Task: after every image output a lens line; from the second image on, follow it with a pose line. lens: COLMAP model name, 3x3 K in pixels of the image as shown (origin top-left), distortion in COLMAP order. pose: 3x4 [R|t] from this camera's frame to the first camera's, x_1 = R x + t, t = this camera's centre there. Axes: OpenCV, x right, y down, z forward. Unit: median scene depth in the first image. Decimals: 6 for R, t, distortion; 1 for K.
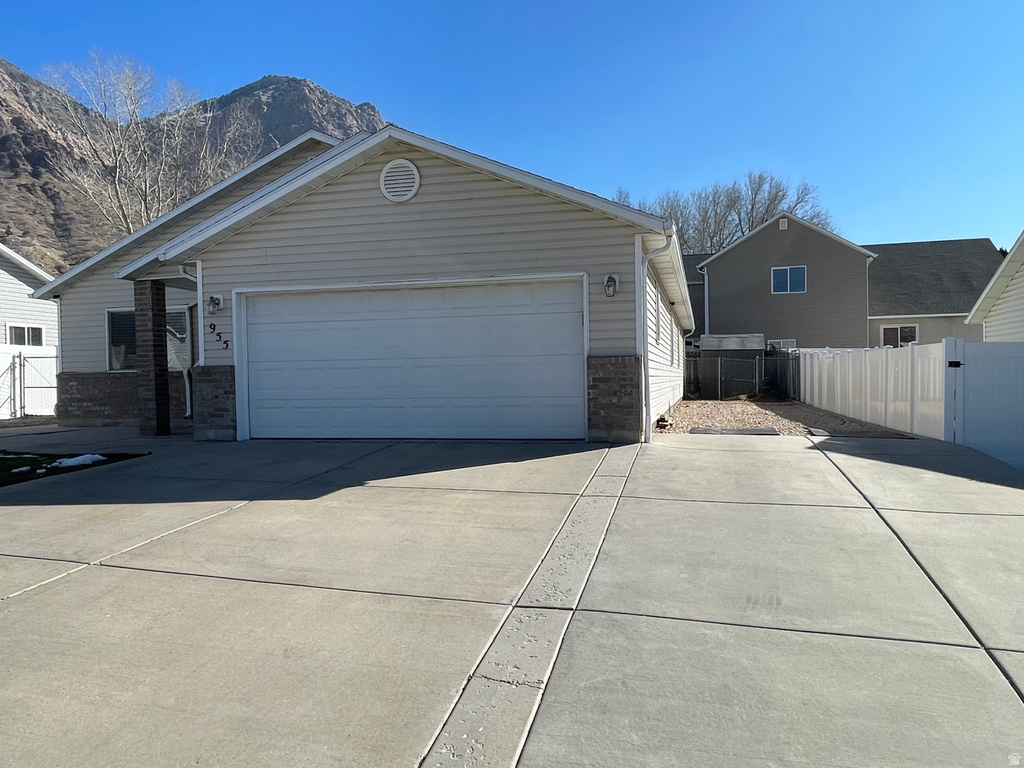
lens RADIAL K [[750.7, 0, 511.6], [0, 750.7, 383.2], [0, 0, 1]] dist [0.007121, -0.001414]
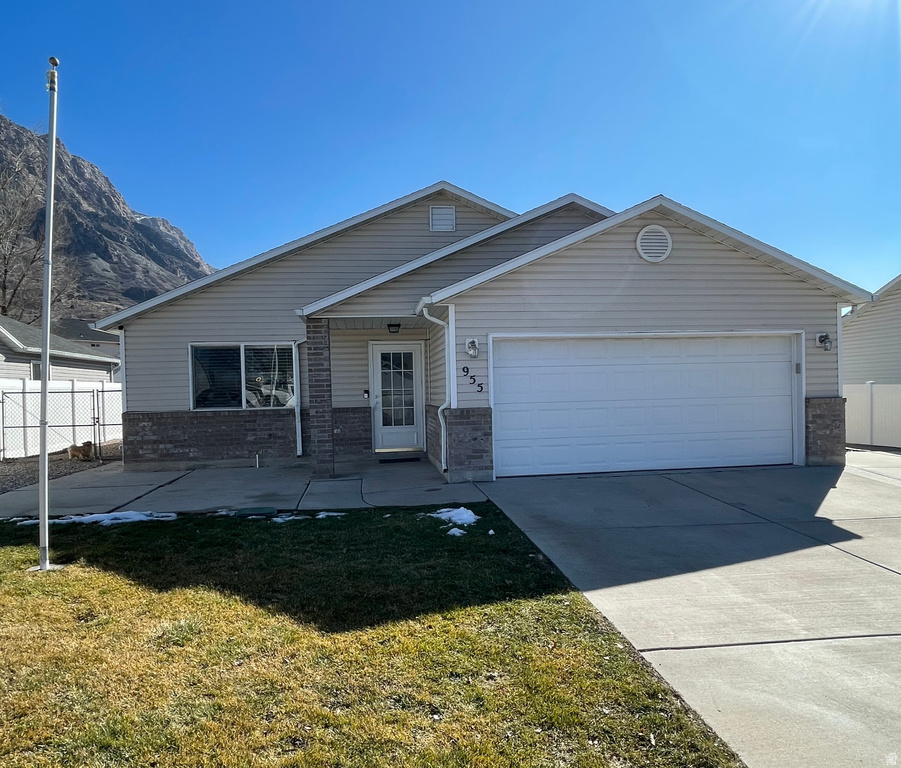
lens RADIAL K [[618.0, 0, 450.7], [0, 618.0, 393.2], [0, 0, 1]] dist [0.005054, -0.004765]
pose [[0.927071, -0.008409, 0.374791, -0.785230], [0.012424, 0.999888, -0.008296, -0.039678], [-0.374680, 0.012348, 0.927072, 0.250615]]
